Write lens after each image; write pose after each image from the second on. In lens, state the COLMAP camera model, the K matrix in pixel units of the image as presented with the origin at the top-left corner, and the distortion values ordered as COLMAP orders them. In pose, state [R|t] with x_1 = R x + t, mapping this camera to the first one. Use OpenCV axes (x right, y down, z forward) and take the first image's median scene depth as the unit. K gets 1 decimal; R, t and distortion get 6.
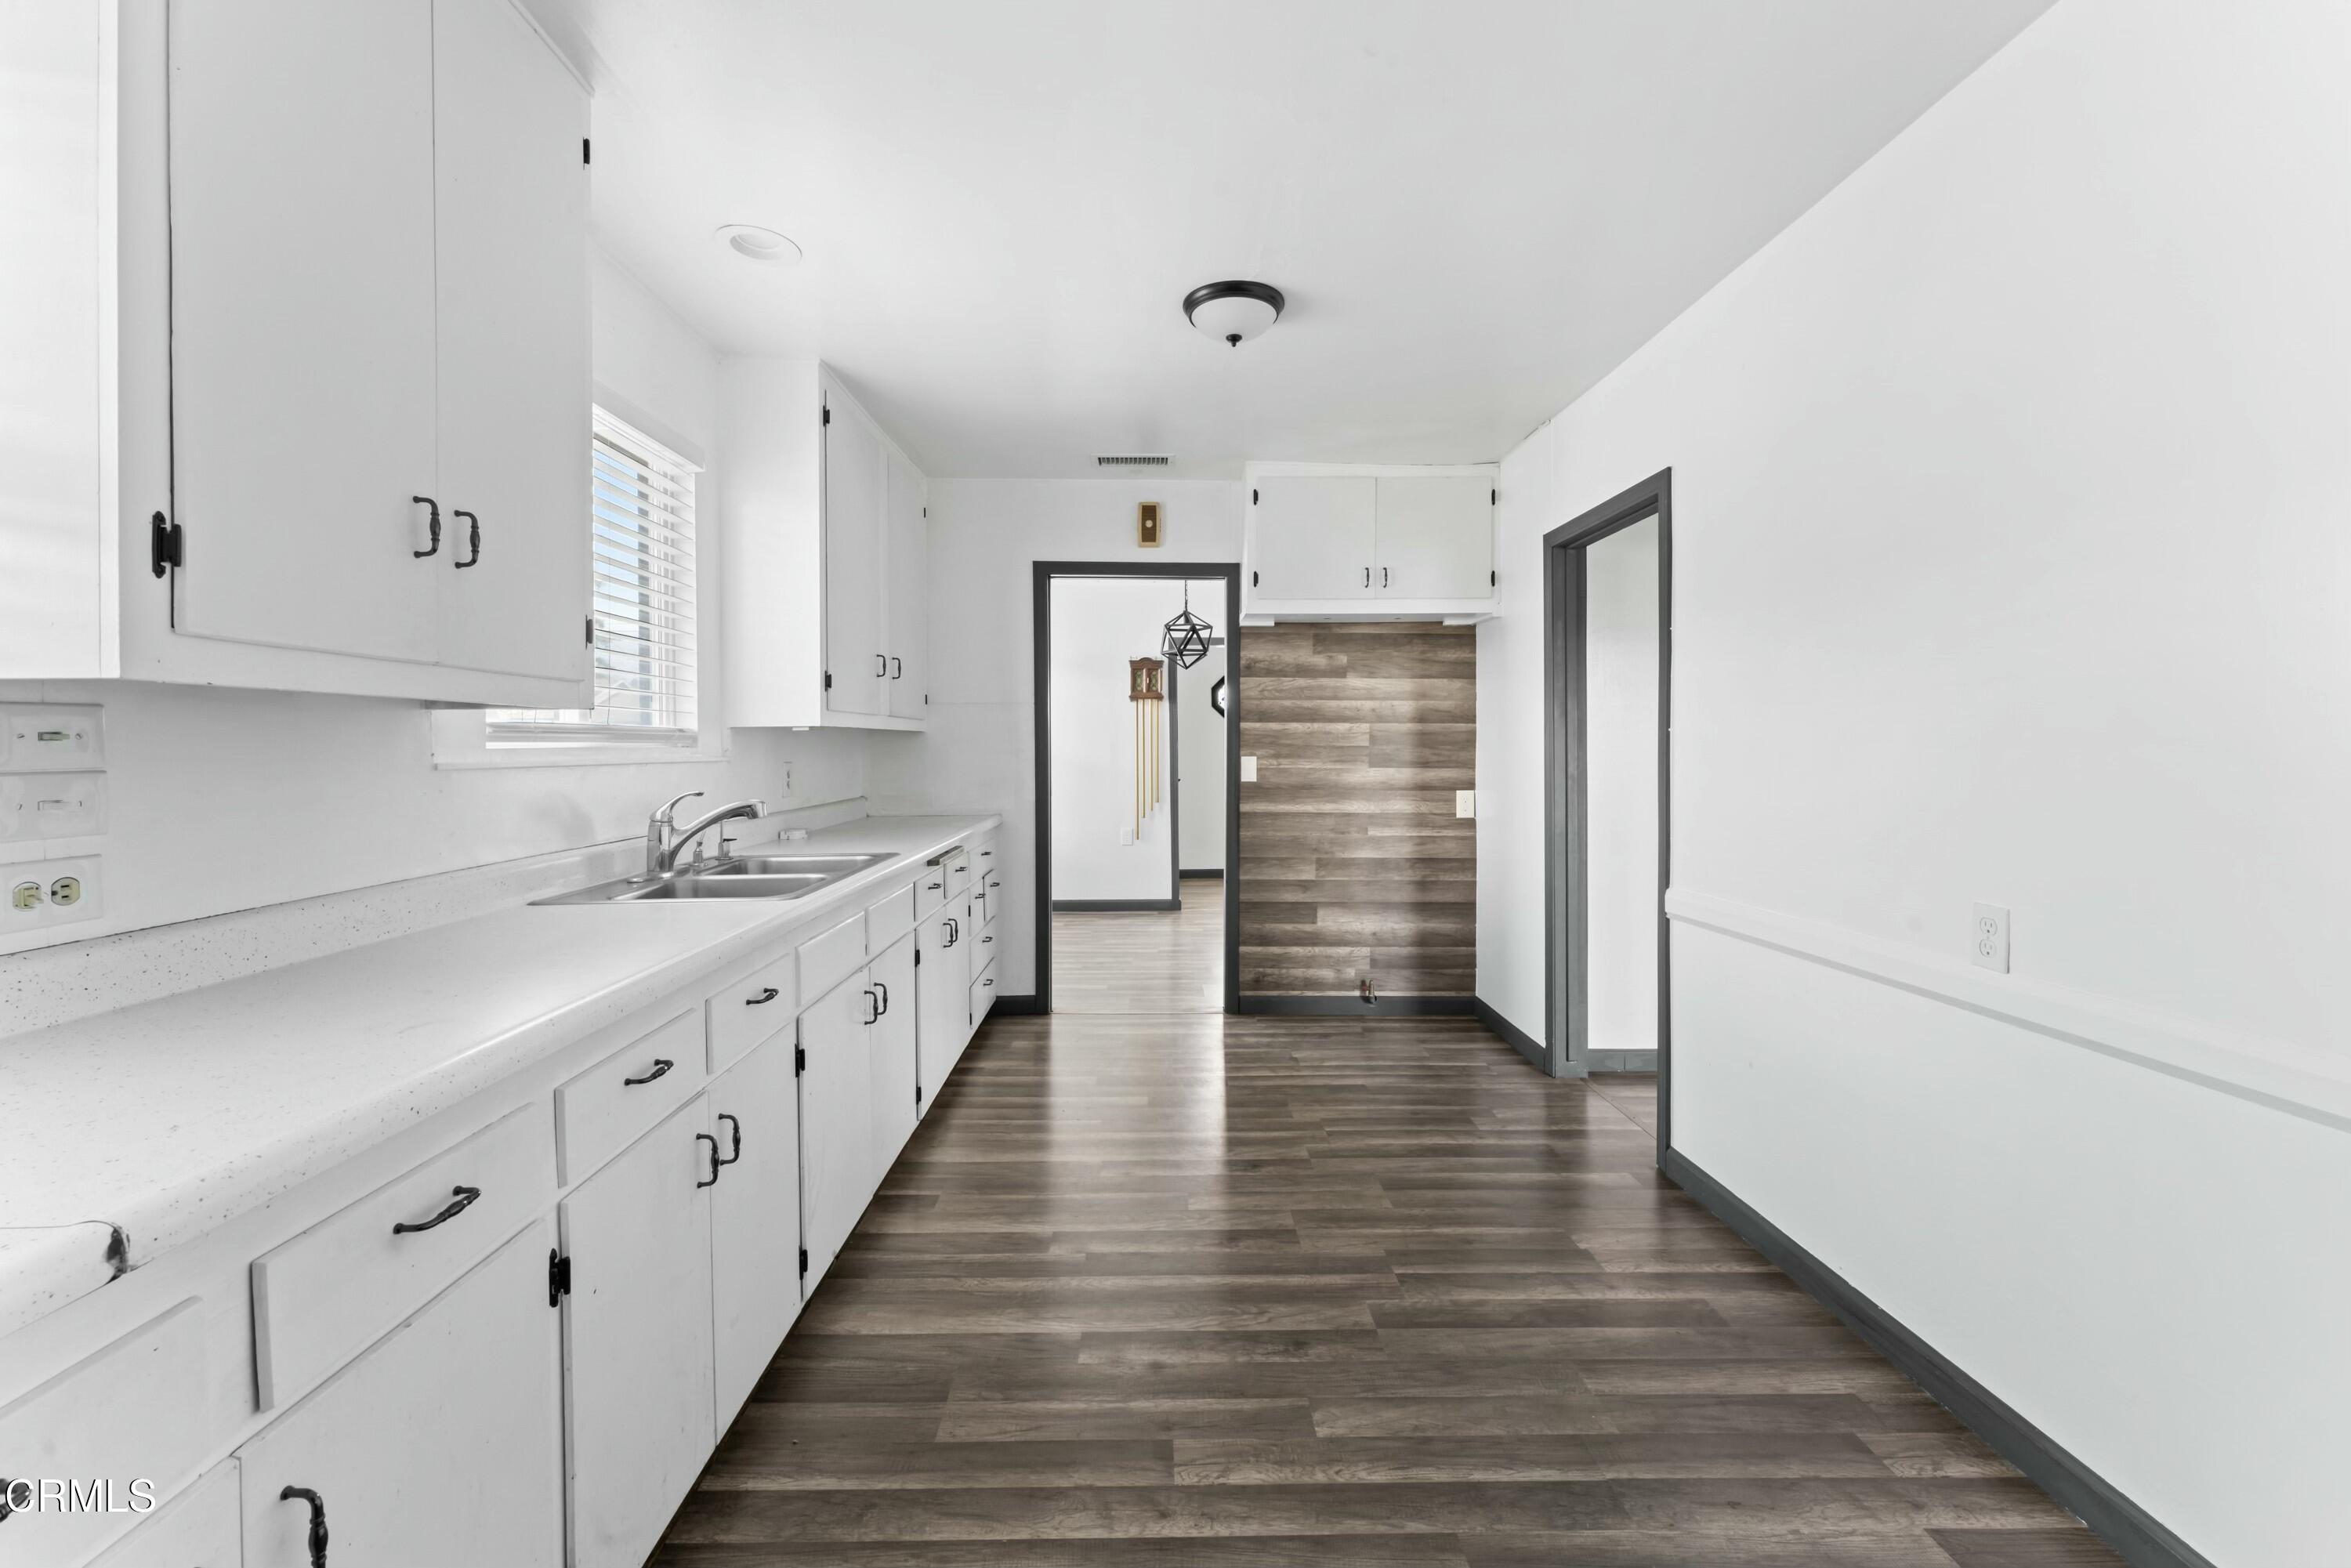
lens RADIAL K [[932.4, 0, 1161.9], [0, 932.4, 769.5], [0, 0, 1]] dist [-0.001766, -0.000526]
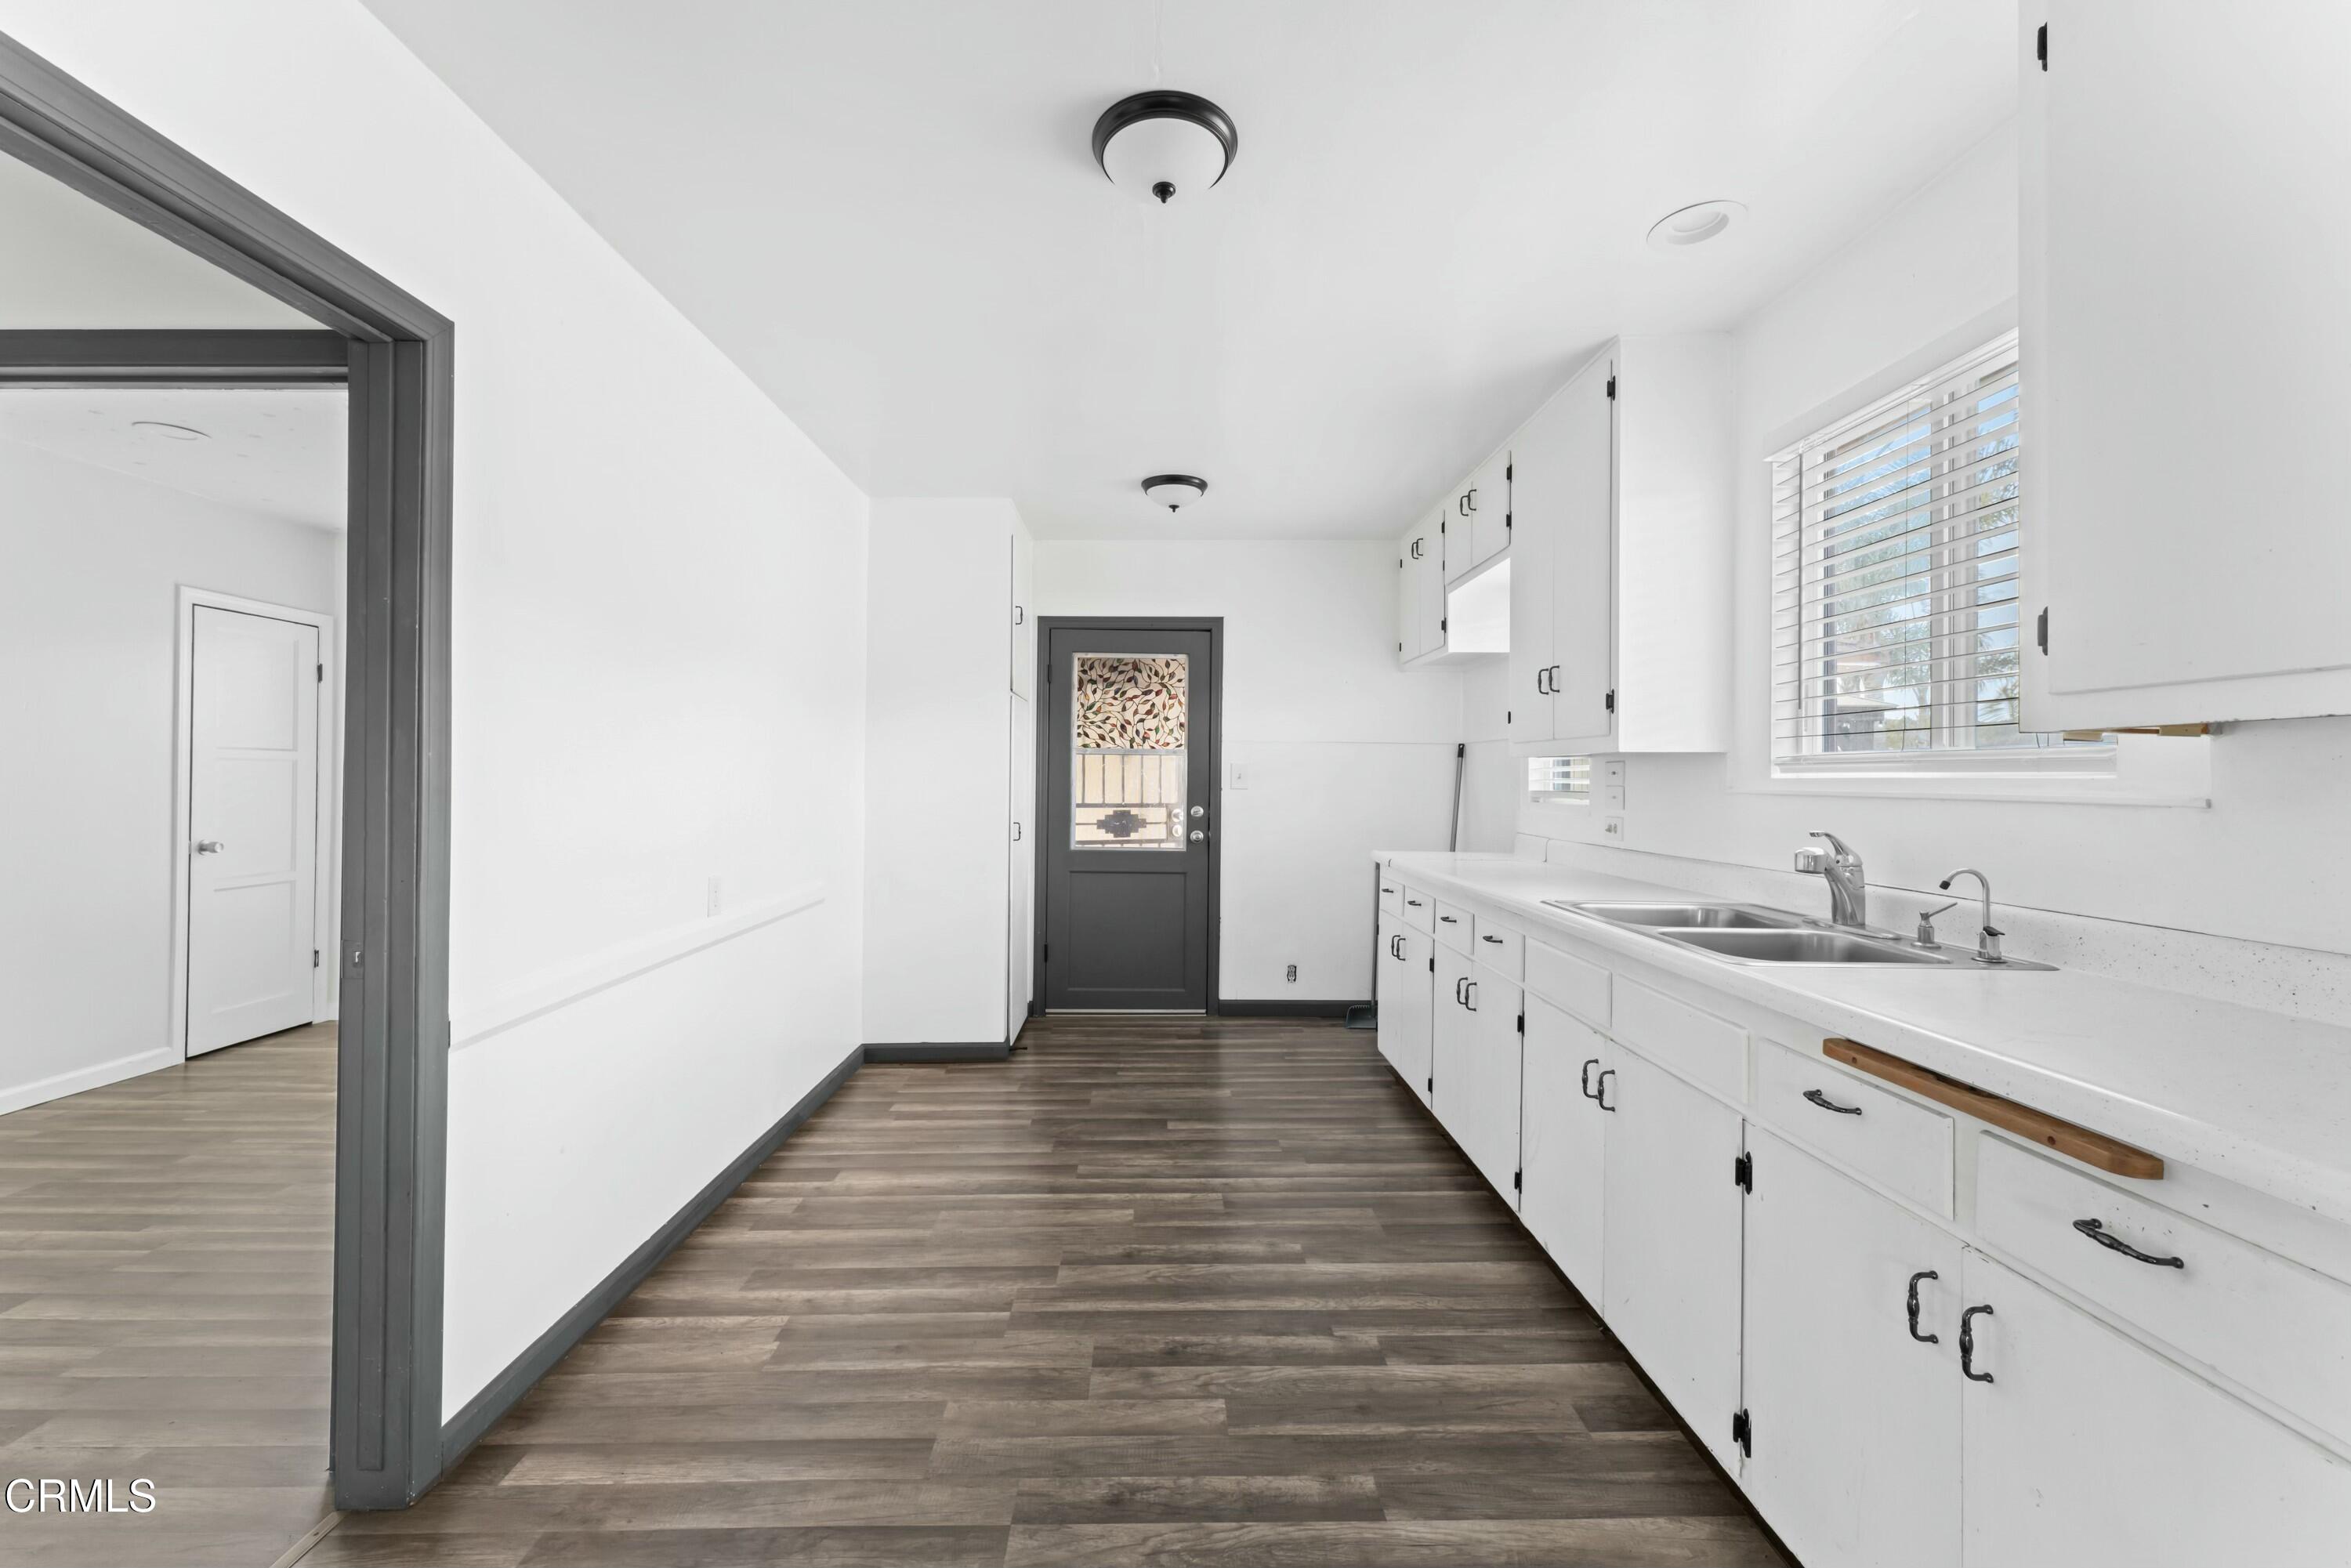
lens RADIAL K [[932.4, 0, 1176.4], [0, 932.4, 772.7], [0, 0, 1]] dist [-0.001766, -0.000526]
pose [[-0.999910, 0.000241, -0.013438, 0.095310], [0.000008, 0.999849, 0.017349, -0.048856], [0.013440, 0.017348, -0.999759, 2.144151]]
